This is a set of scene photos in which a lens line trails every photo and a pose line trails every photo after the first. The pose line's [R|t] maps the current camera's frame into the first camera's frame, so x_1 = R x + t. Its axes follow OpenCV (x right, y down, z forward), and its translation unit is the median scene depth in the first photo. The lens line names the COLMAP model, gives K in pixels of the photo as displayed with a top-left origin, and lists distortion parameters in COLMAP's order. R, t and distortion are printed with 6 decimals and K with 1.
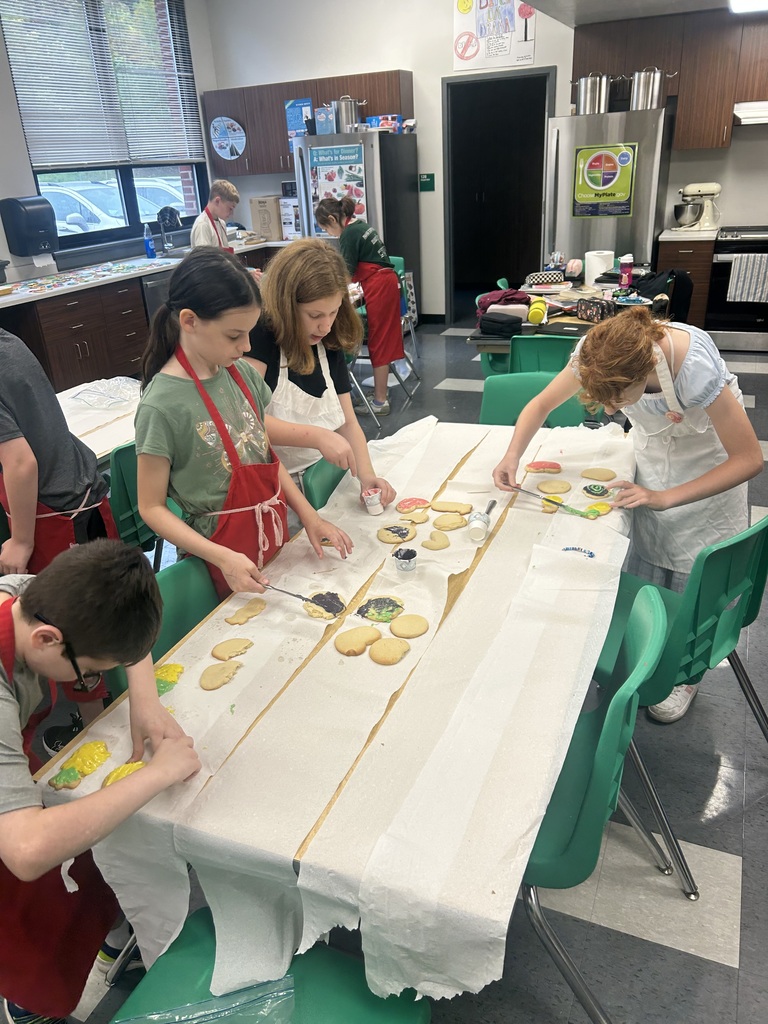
lens RADIAL K [[773.6, 0, 383.1], [0, 773.6, 513.4], [0, 0, 1]] dist [-0.001824, -0.002563]
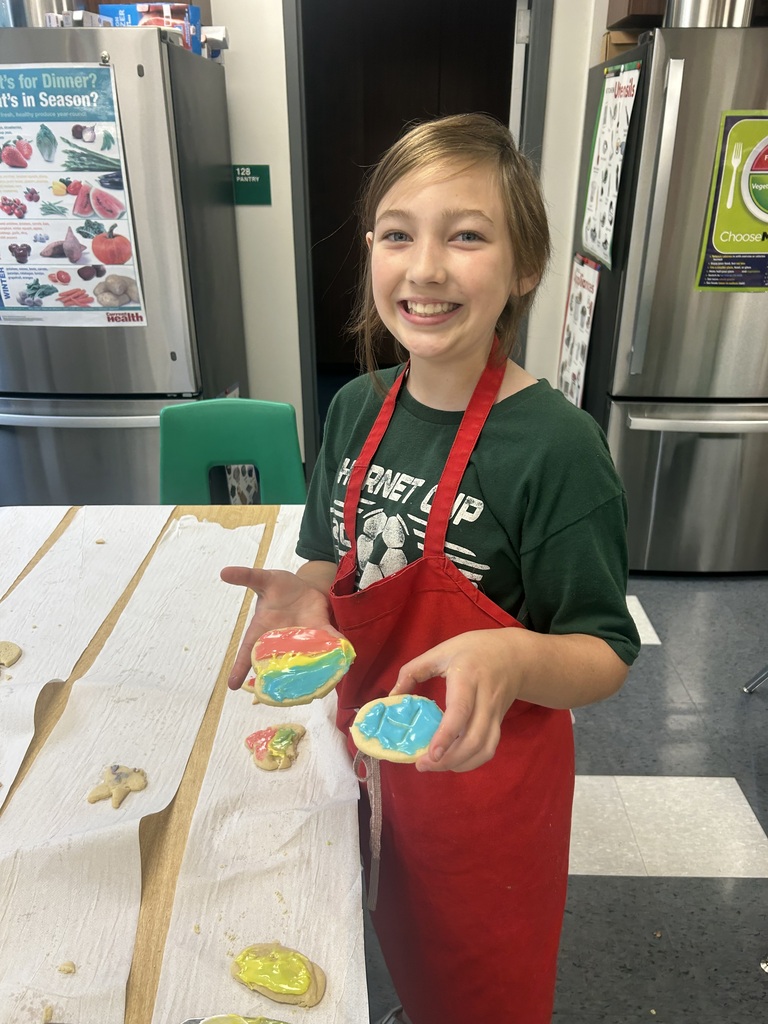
lens RADIAL K [[773.6, 0, 383.6], [0, 773.6, 511.9], [0, 0, 1]] dist [-0.001824, -0.002563]
pose [[0.921668, -0.109160, 0.372307, -0.062688], [0.113153, 0.993515, 0.011180, -0.265208], [-0.371113, 0.031824, 0.928042, 0.630746]]
